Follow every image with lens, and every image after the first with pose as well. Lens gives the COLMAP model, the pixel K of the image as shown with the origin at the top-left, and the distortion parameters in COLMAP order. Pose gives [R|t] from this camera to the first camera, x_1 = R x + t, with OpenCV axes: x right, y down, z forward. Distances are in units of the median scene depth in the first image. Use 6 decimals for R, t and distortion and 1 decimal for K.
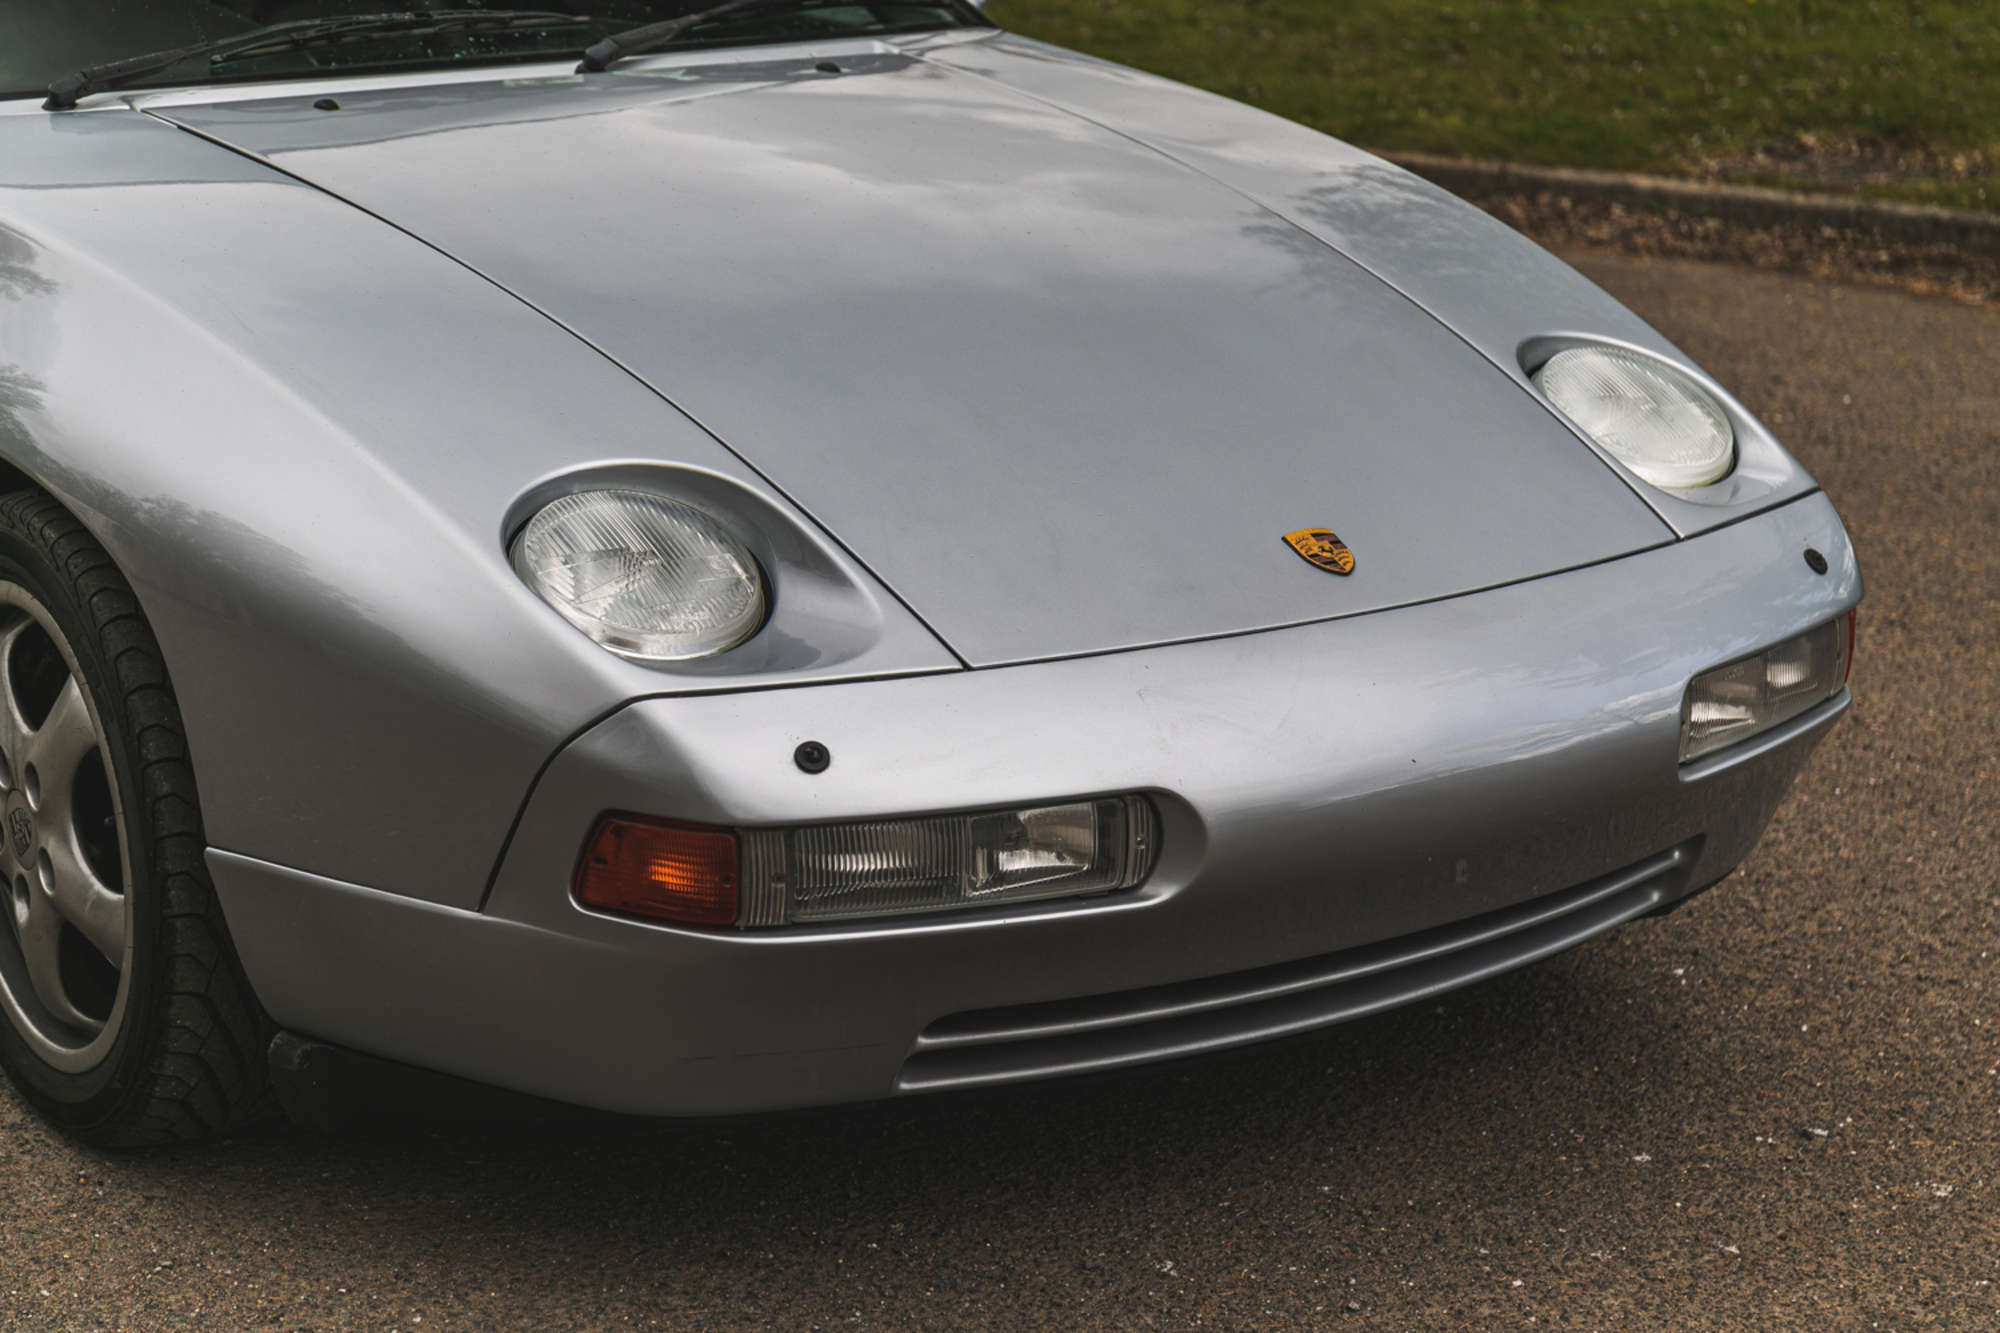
lens RADIAL K [[4149.1, 0, 994.6], [0, 4149.1, 657.5], [0, 0, 1]] dist [-0.105401, 0.000000]
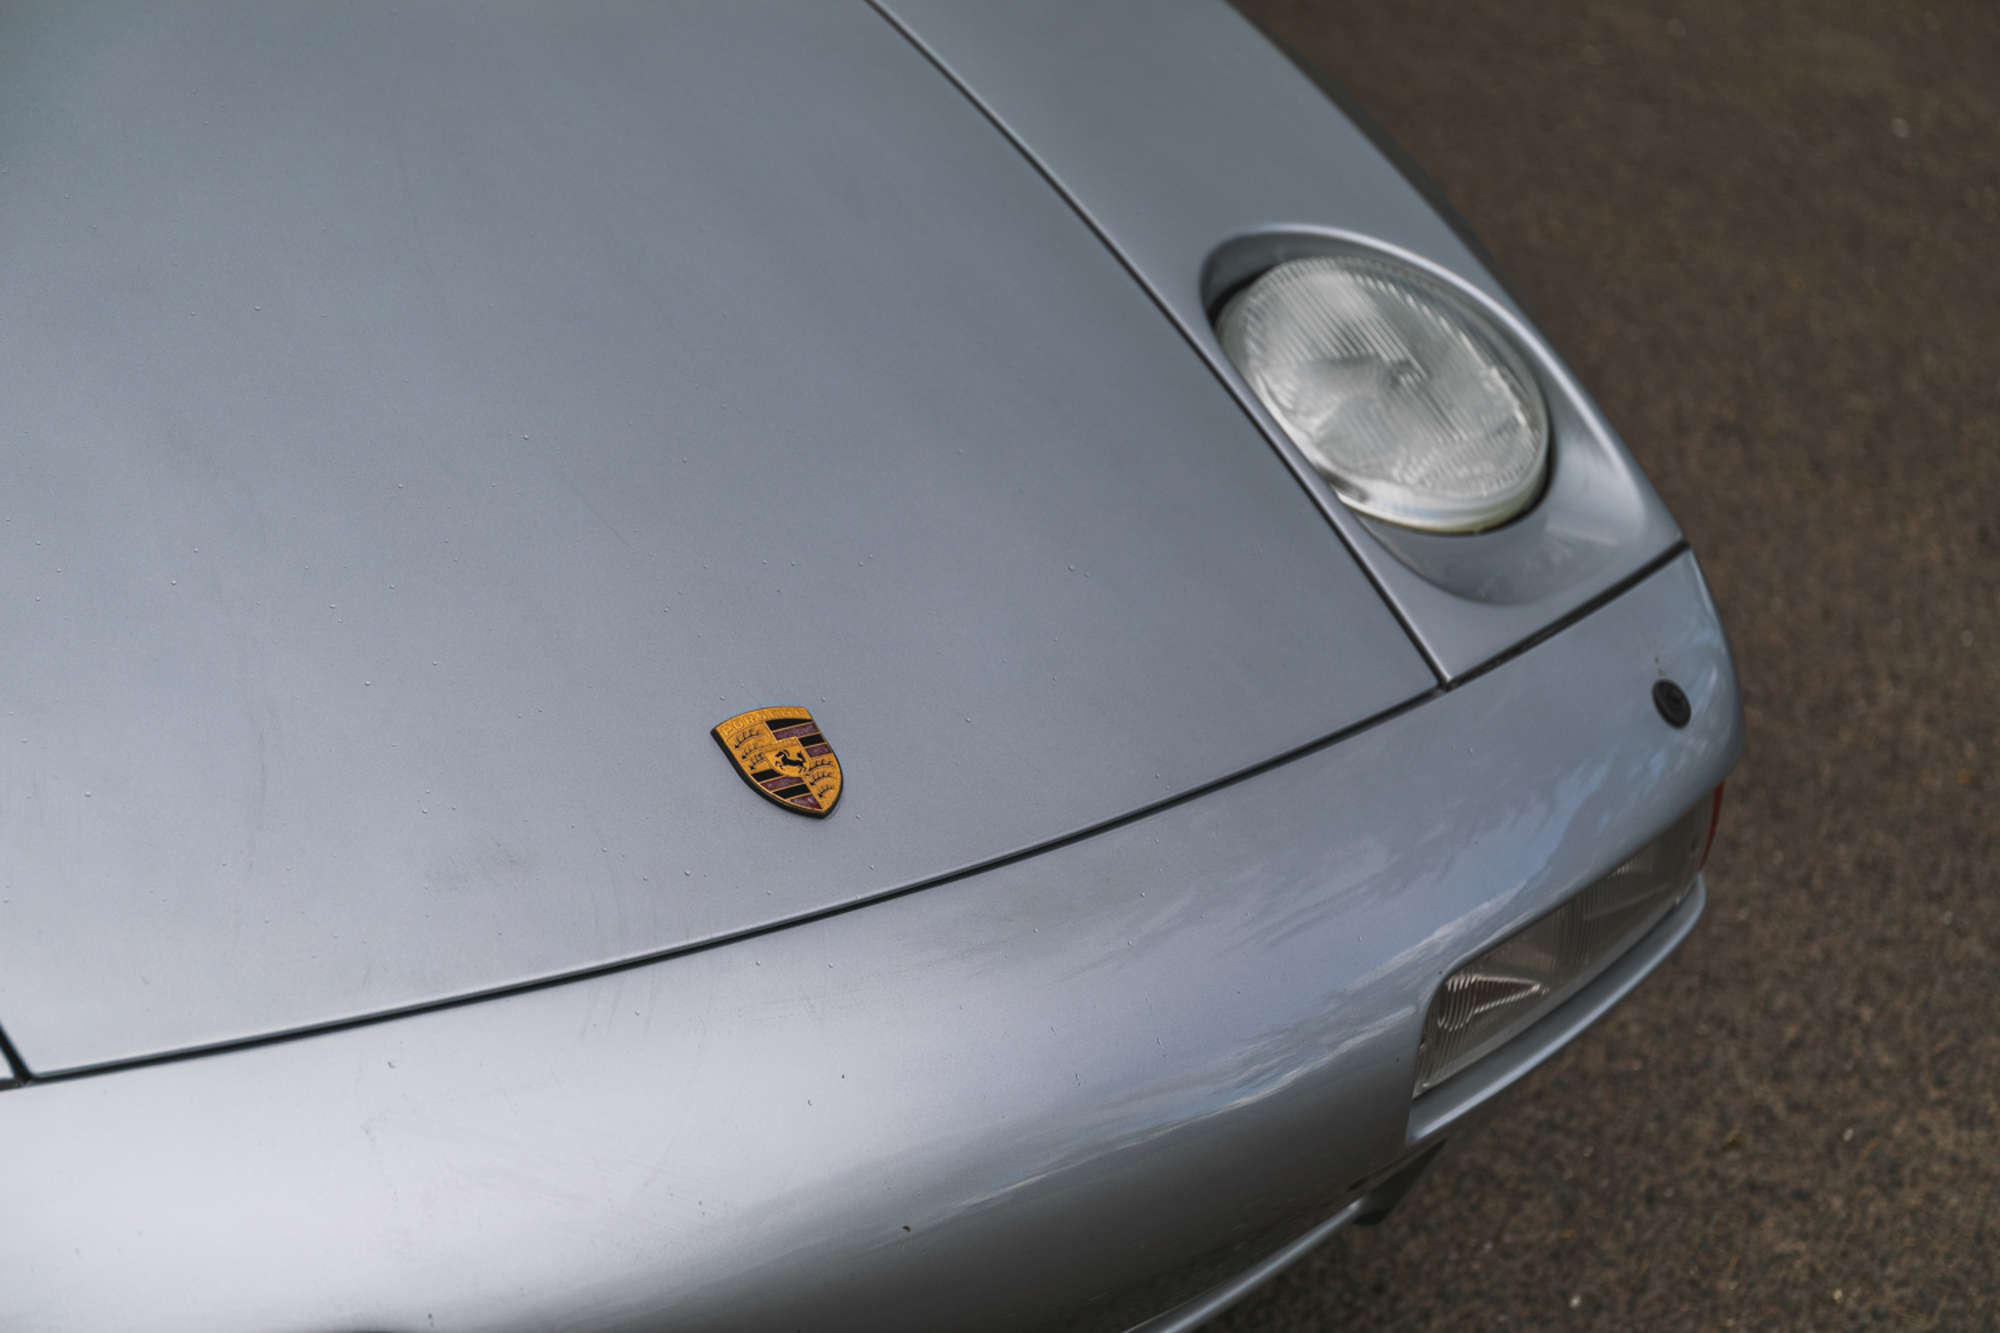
lens RADIAL K [[4149.1, 0, 1006.4], [0, 4149.1, 678.9], [0, 0, 1]] dist [-0.105401, 0.000000]
pose [[0.995939, 0.059771, 0.067323, 0.066777], [-0.069334, 0.986240, 0.150080, -0.112368], [-0.057426, -0.154138, 0.986379, 0.439641]]
